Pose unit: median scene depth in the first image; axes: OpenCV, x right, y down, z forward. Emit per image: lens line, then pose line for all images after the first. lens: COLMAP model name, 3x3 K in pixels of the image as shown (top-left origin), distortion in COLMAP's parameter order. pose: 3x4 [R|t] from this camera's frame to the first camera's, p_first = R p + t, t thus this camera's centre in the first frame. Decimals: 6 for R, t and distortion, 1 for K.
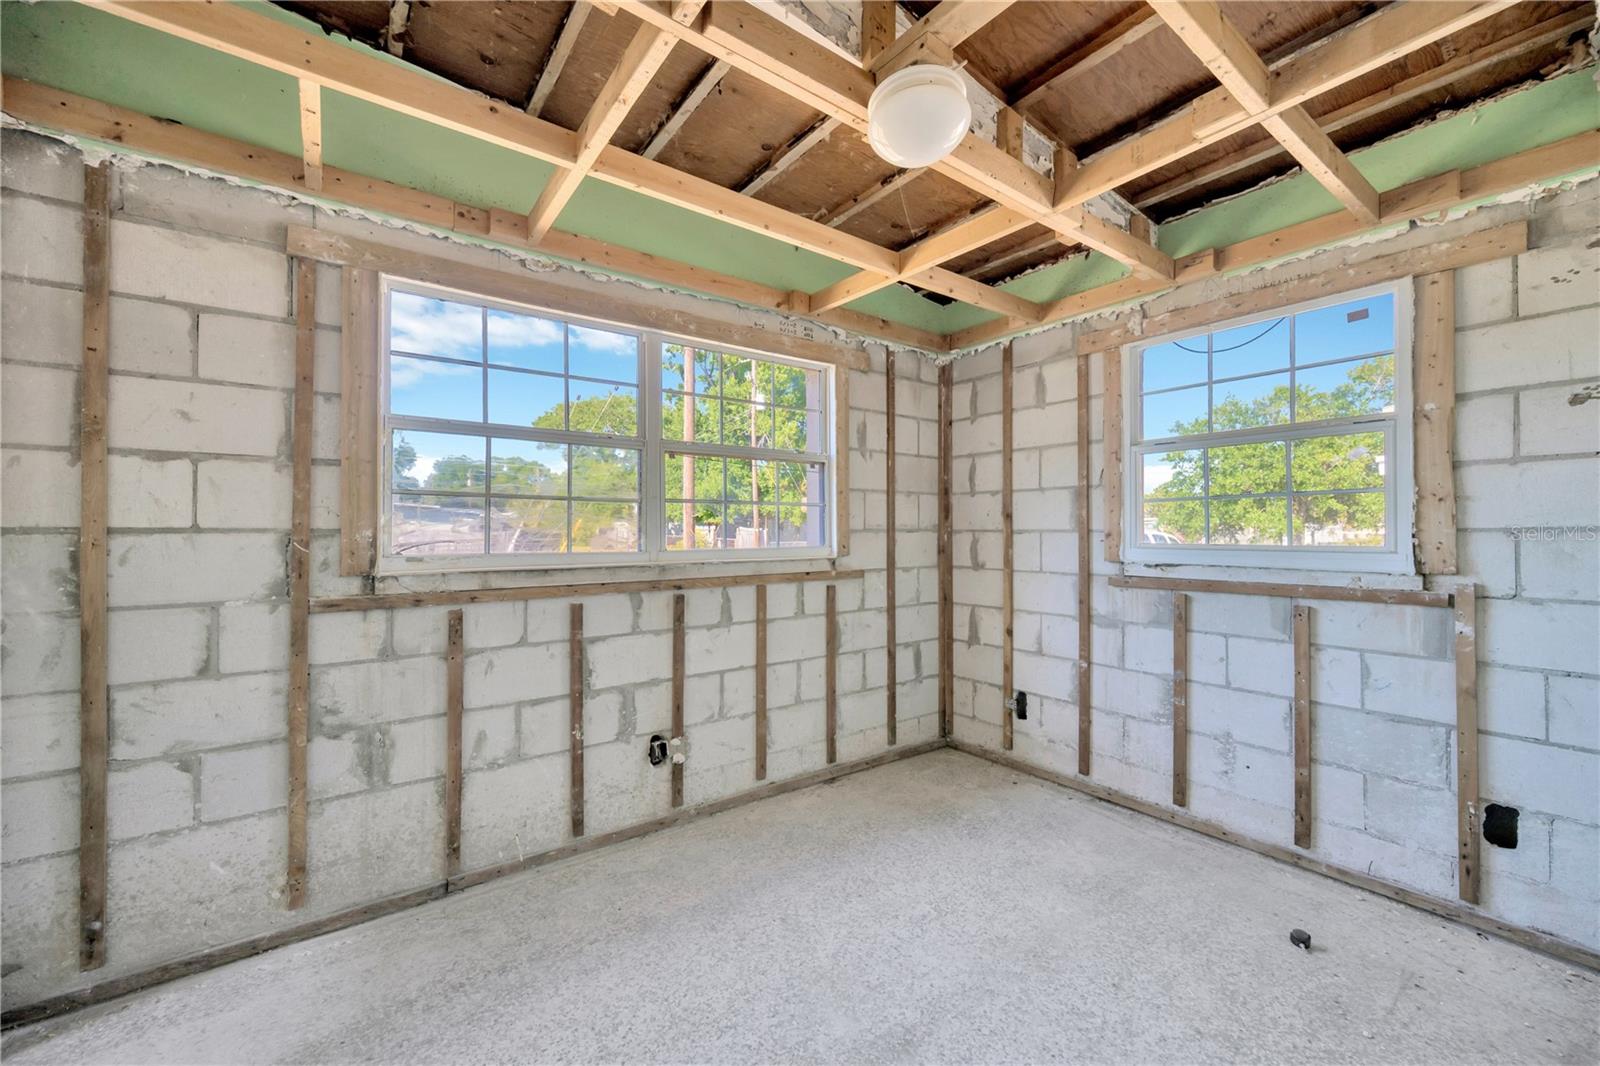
lens RADIAL K [[629.0, 0, 800.7], [0, 629.0, 529.7], [0, 0, 1]] dist [-0.002057, 0.000185]
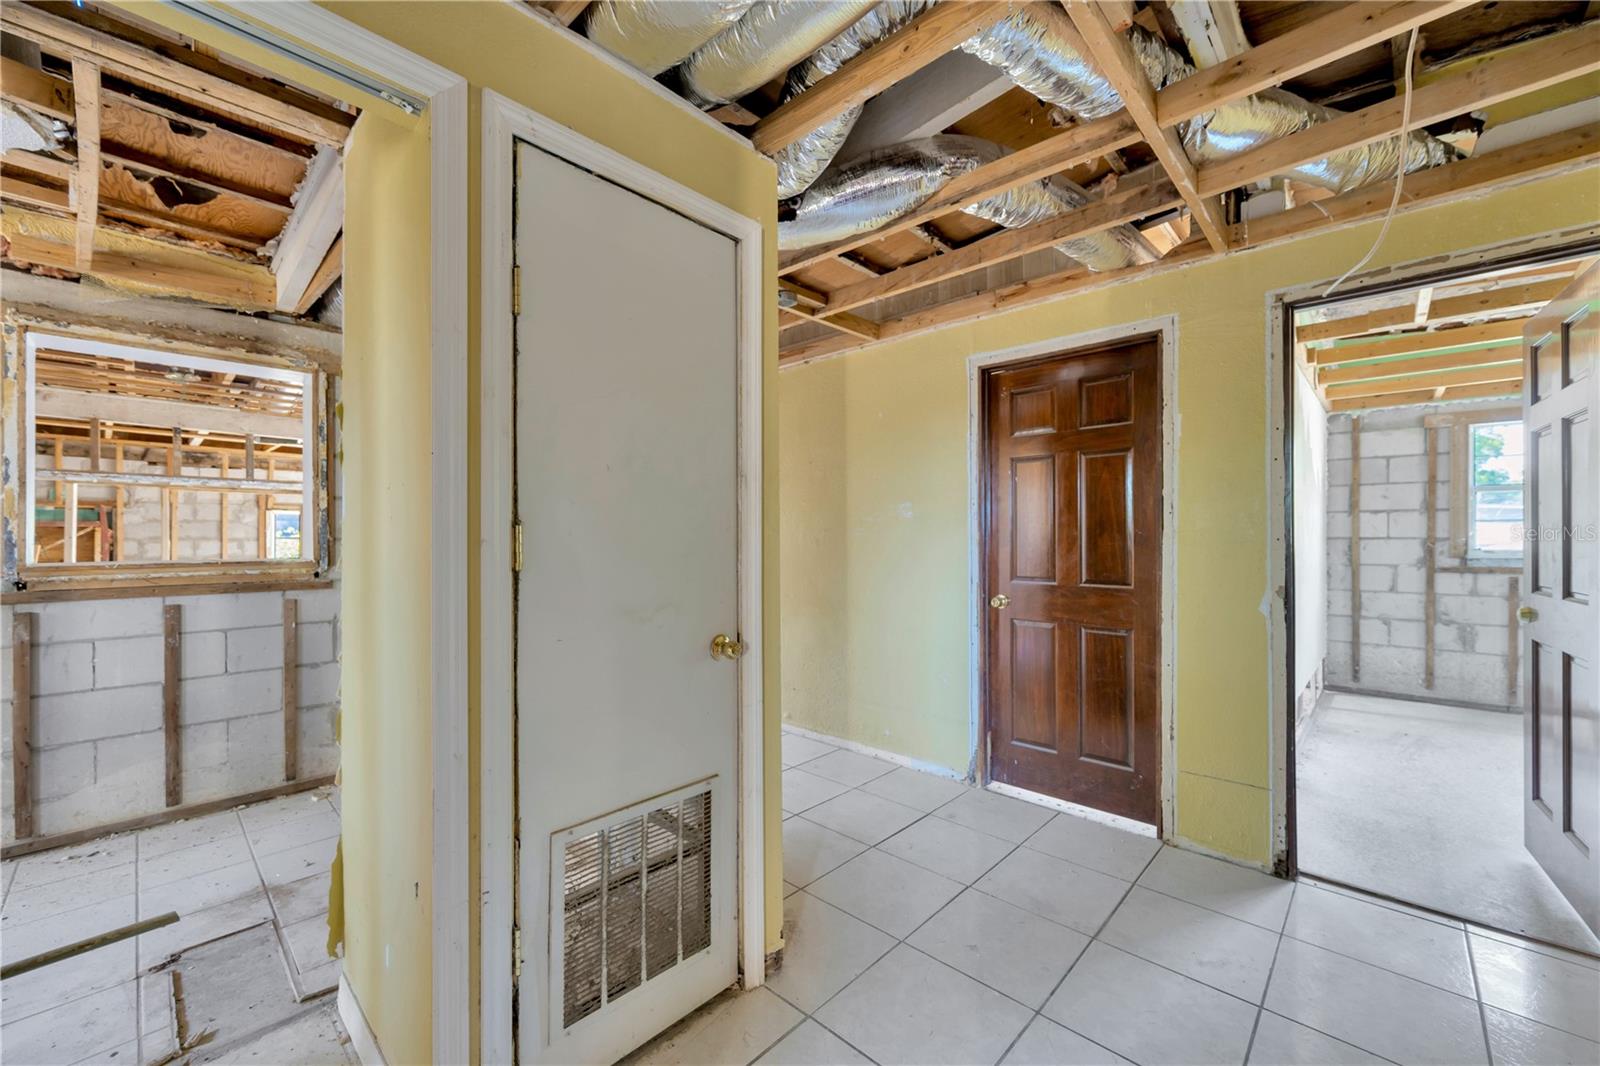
lens RADIAL K [[629.0, 0, 803.9], [0, 629.0, 537.4], [0, 0, 1]] dist [-0.002057, 0.000185]
pose [[0.179910, 0.000127, -0.983683, 1.204167], [0.002834, 0.999996, 0.000648, -0.010972], [0.983679, -0.002904, 0.179909, -1.892925]]
